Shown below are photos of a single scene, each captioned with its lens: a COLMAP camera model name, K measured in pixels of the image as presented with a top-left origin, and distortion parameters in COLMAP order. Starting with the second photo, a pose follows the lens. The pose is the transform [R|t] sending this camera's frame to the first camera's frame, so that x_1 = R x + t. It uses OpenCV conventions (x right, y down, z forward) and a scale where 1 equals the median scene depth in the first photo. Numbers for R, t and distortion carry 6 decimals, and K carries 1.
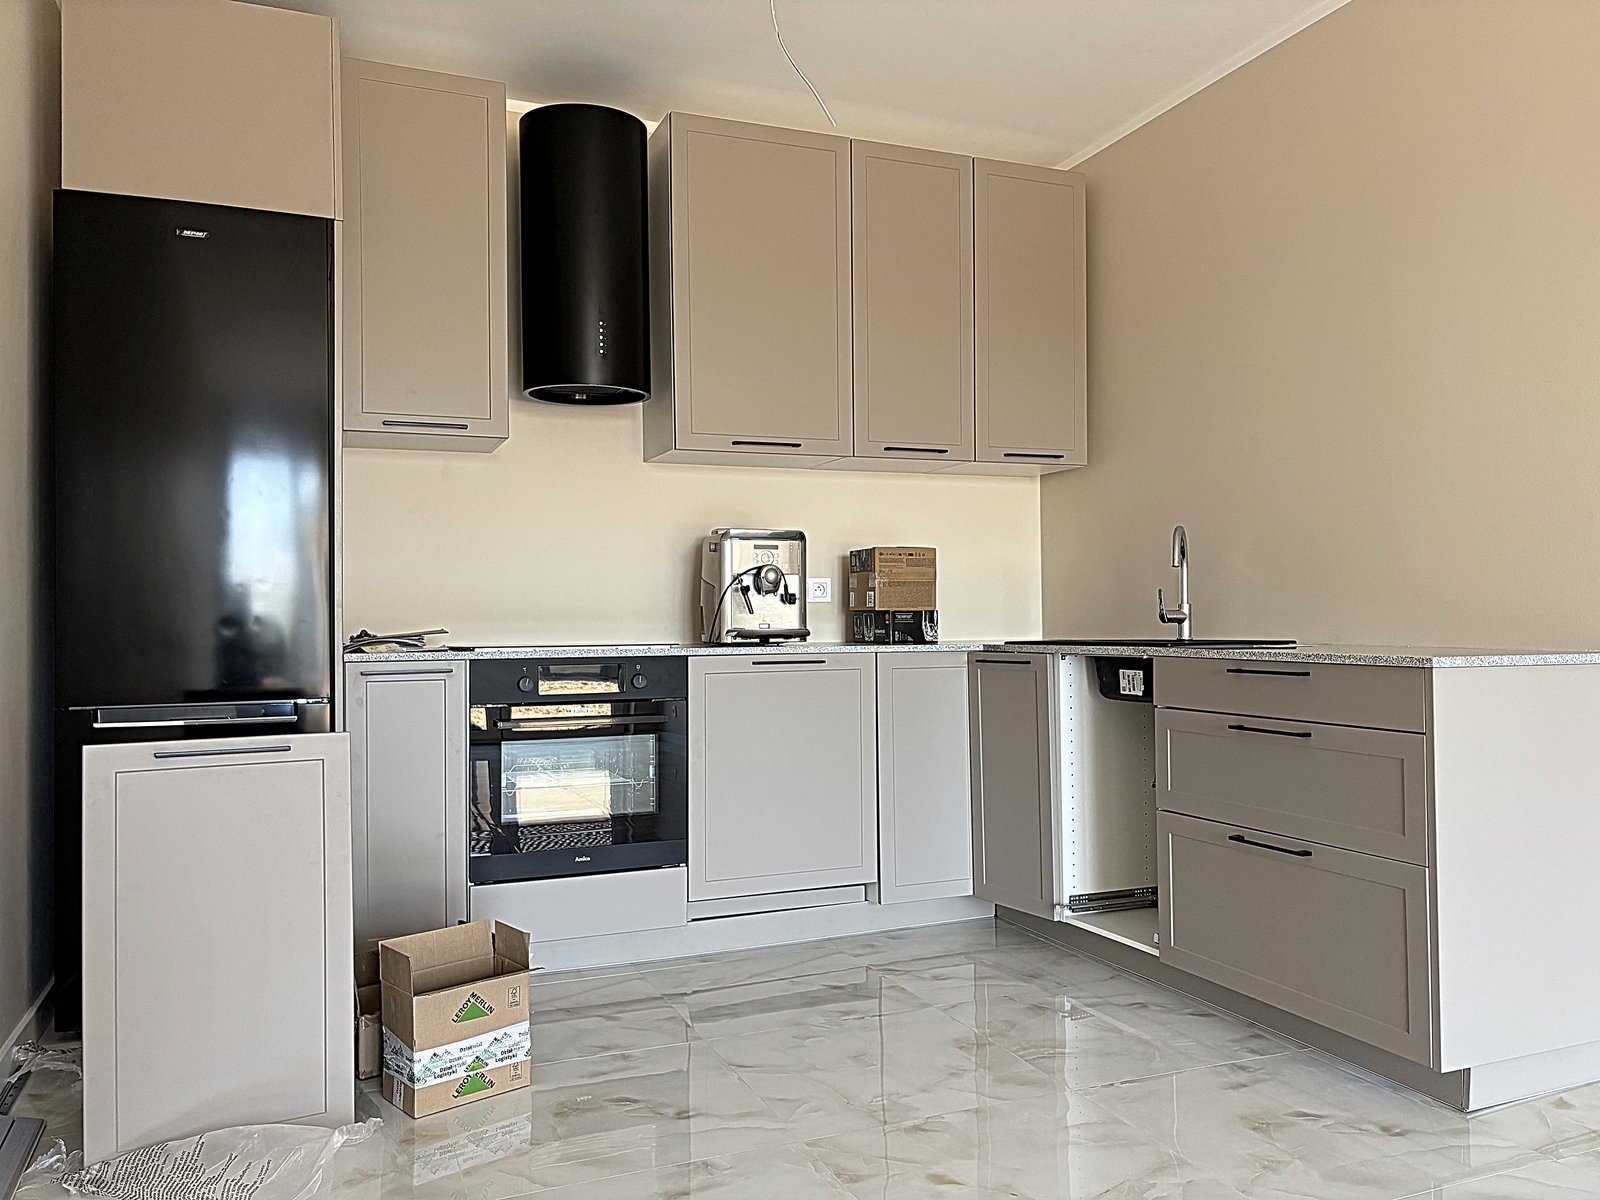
lens RADIAL K [[1231.6, 0, 804.3], [0, 1231.6, 608.1], [0, 0, 1]] dist [0.015364, -0.022204]
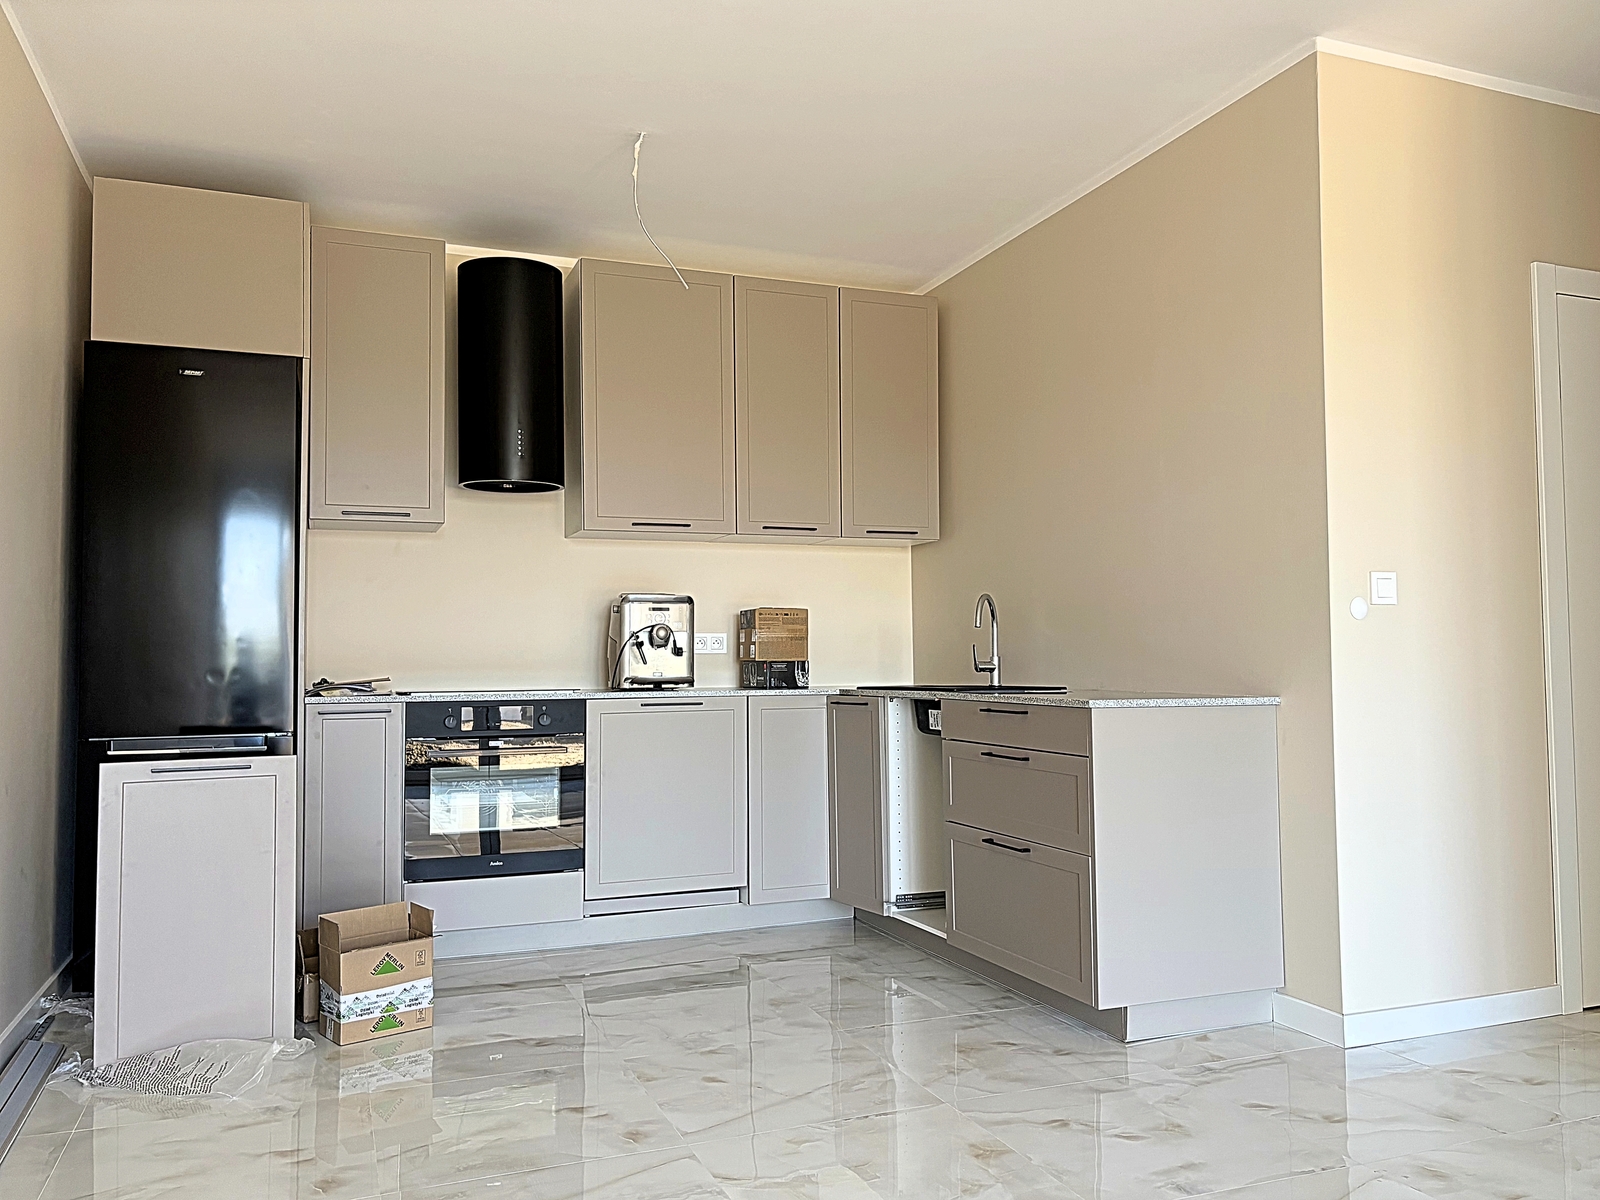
lens RADIAL K [[1231.6, 0, 803.6], [0, 1231.6, 604.8], [0, 0, 1]] dist [0.015364, -0.022204]
pose [[0.999944, -0.000351, -0.010599, 0.146554], [-0.000047, 0.999295, -0.037532, -0.009970], [0.010605, 0.037531, 0.999239, -0.254747]]
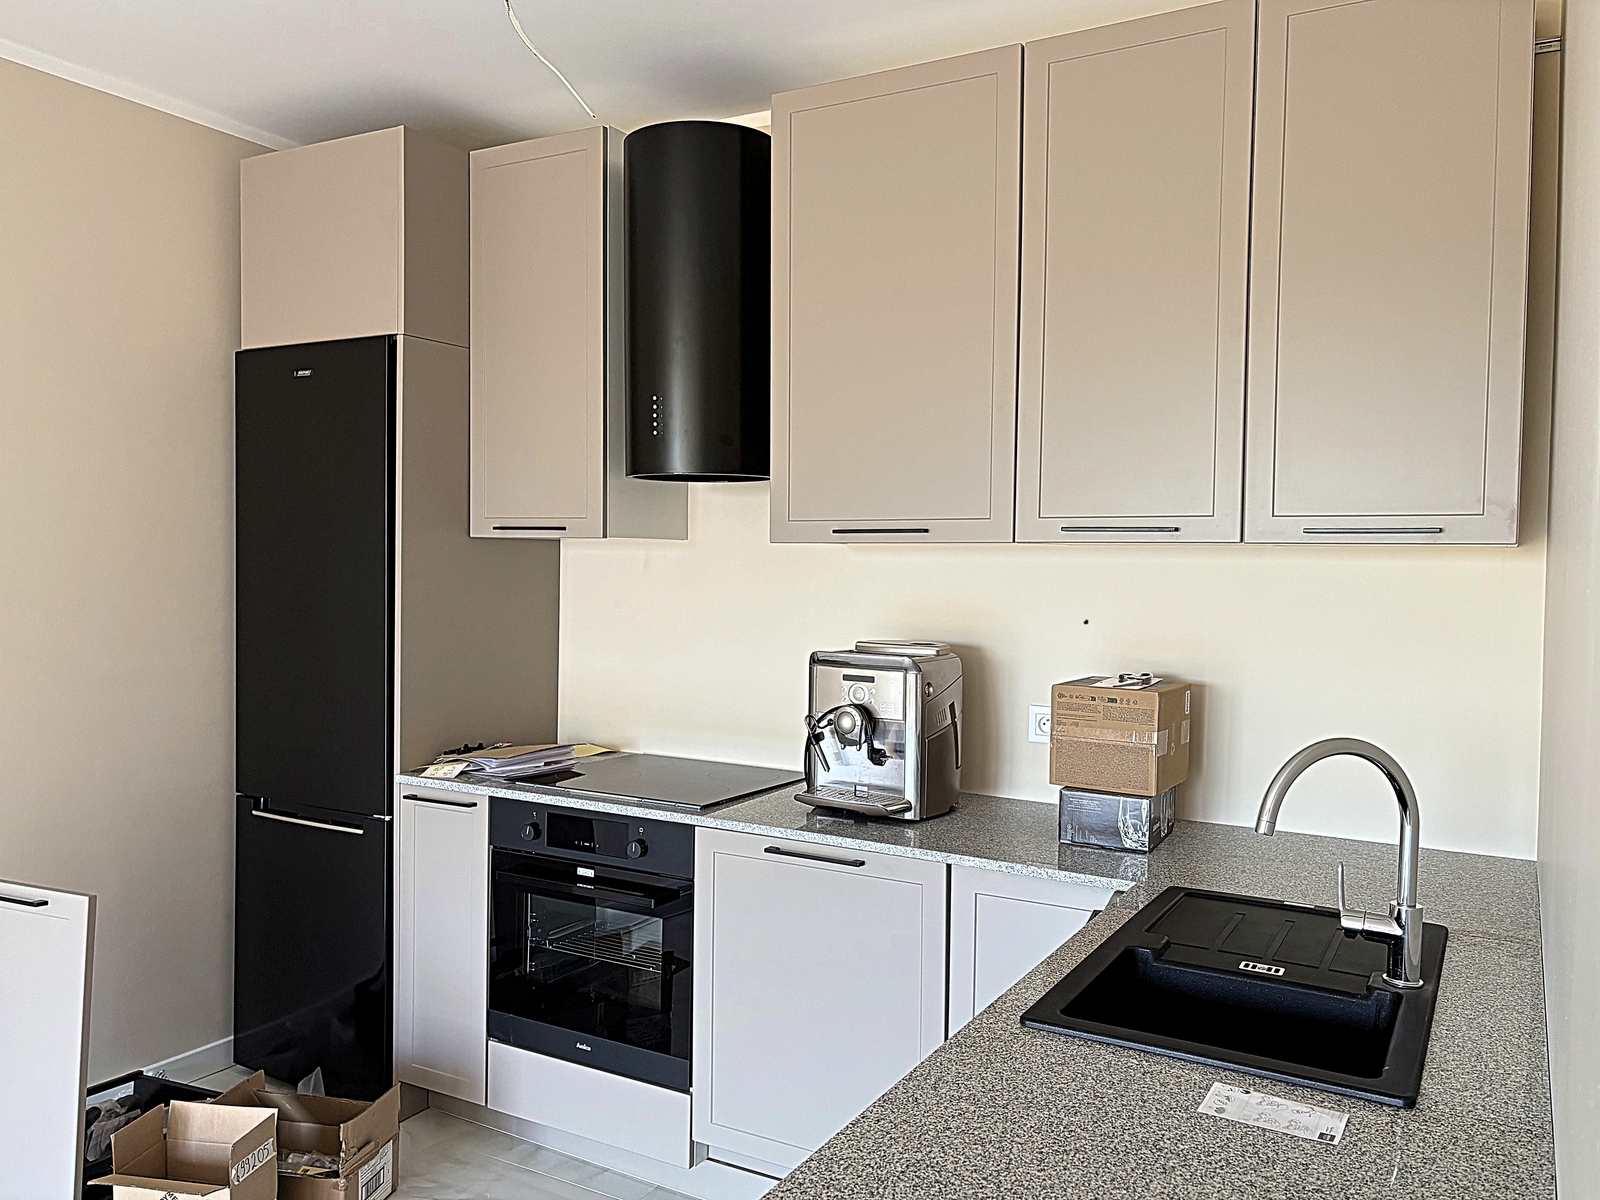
lens RADIAL K [[1231.6, 0, 801.8], [0, 1231.6, 590.1], [0, 0, 1]] dist [0.015364, -0.022204]
pose [[0.610330, 0.035317, -0.791360, 0.582681], [-0.015981, 0.999351, 0.032274, -0.141525], [0.791986, -0.007051, 0.610498, 0.624514]]
